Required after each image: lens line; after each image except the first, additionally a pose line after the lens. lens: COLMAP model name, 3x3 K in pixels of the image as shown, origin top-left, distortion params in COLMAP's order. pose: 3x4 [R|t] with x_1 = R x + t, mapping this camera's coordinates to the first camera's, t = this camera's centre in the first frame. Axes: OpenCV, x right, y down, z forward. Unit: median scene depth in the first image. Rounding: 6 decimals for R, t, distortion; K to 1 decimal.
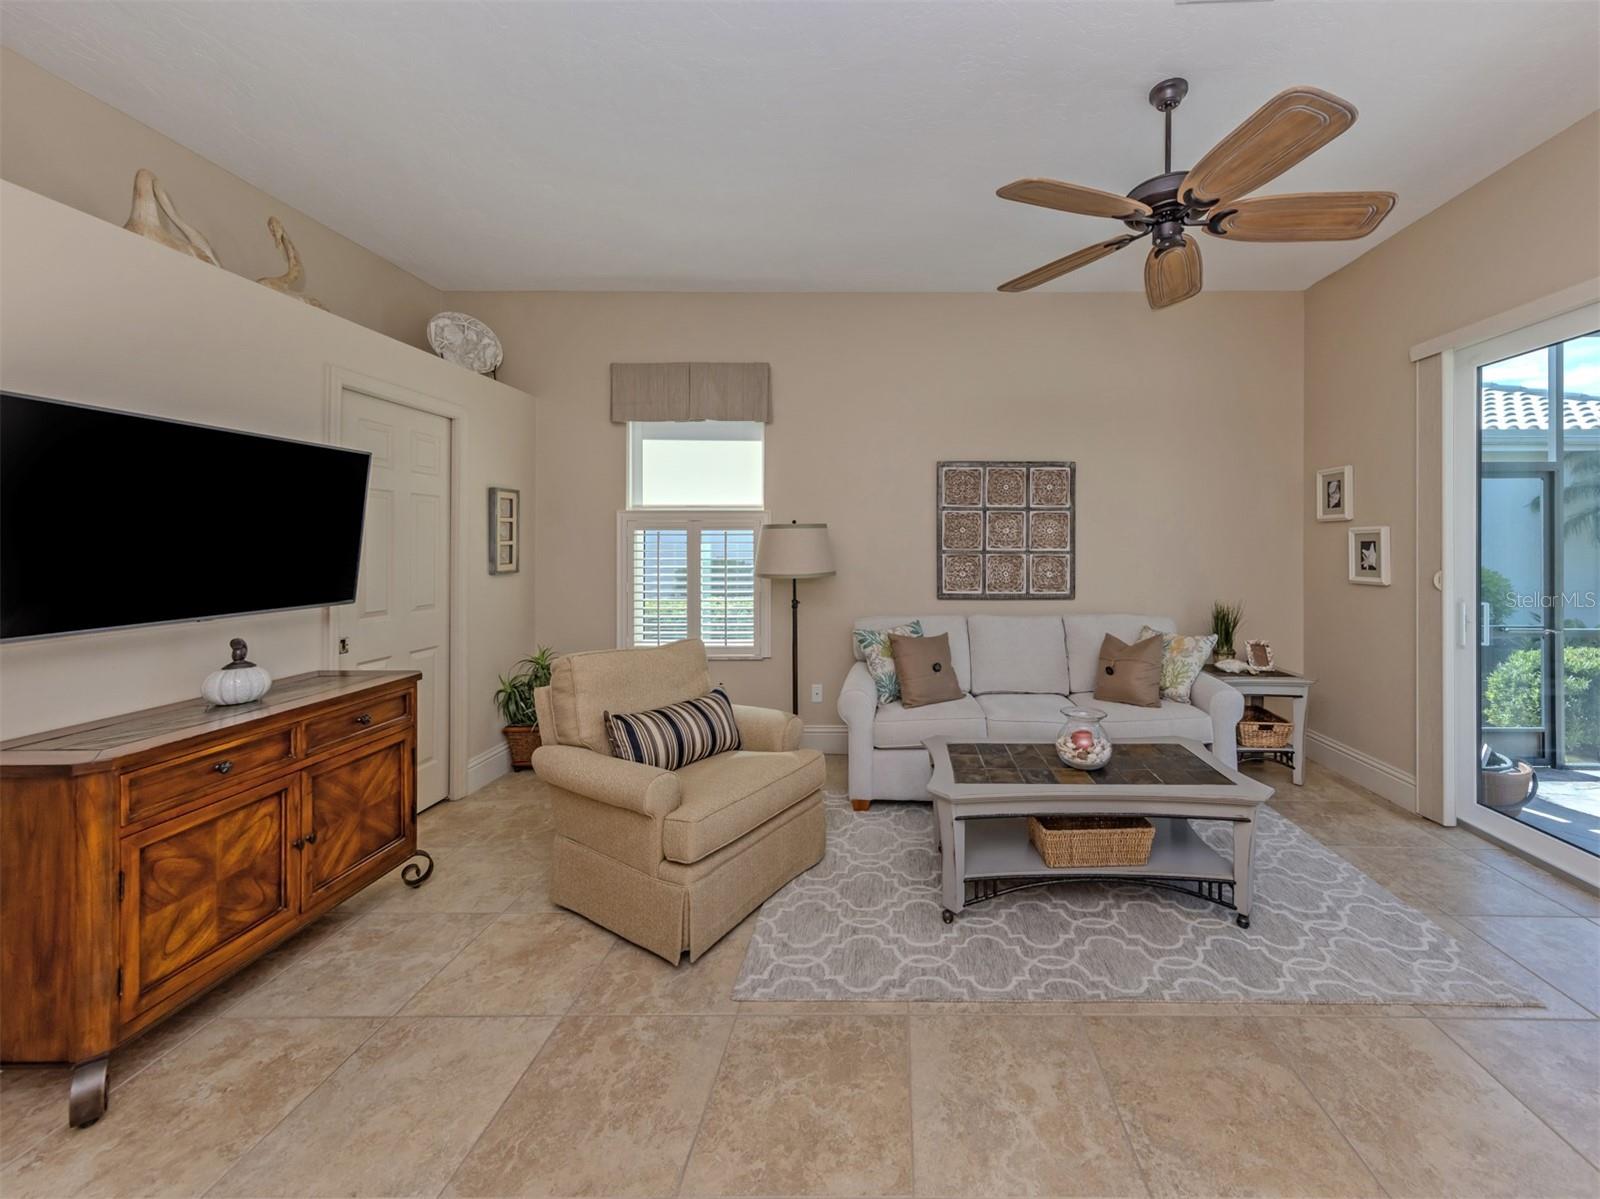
lens RADIAL K [[625.3, 0, 855.5], [0, 625.3, 549.1], [0, 0, 1]] dist [0.007940, -0.000476]
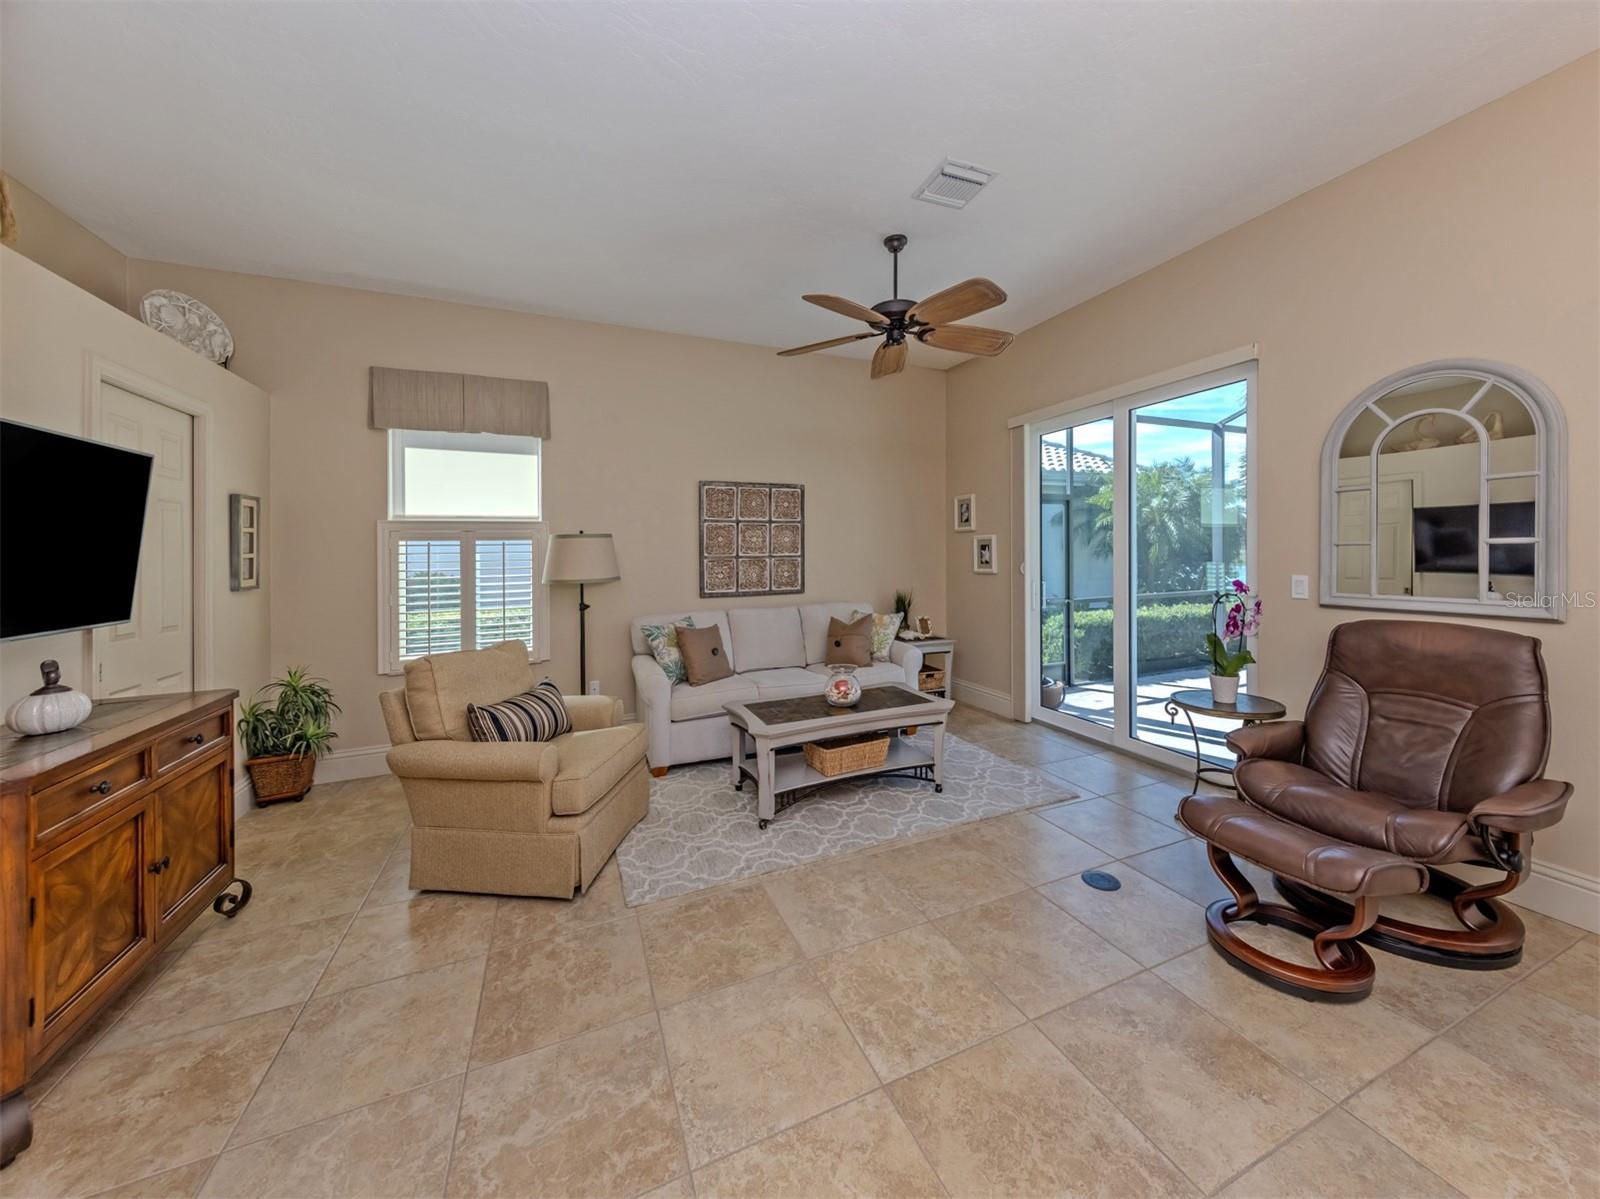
lens RADIAL K [[564.3, 0, 828.6], [0, 564.3, 574.1], [0, 0, 1]] dist [0.007830, -0.000100]
pose [[0.904897, -0.033486, 0.424311, -0.197677], [0.021362, 0.999217, 0.033302, 0.009472], [-0.425094, -0.021071, 0.904904, -0.131427]]
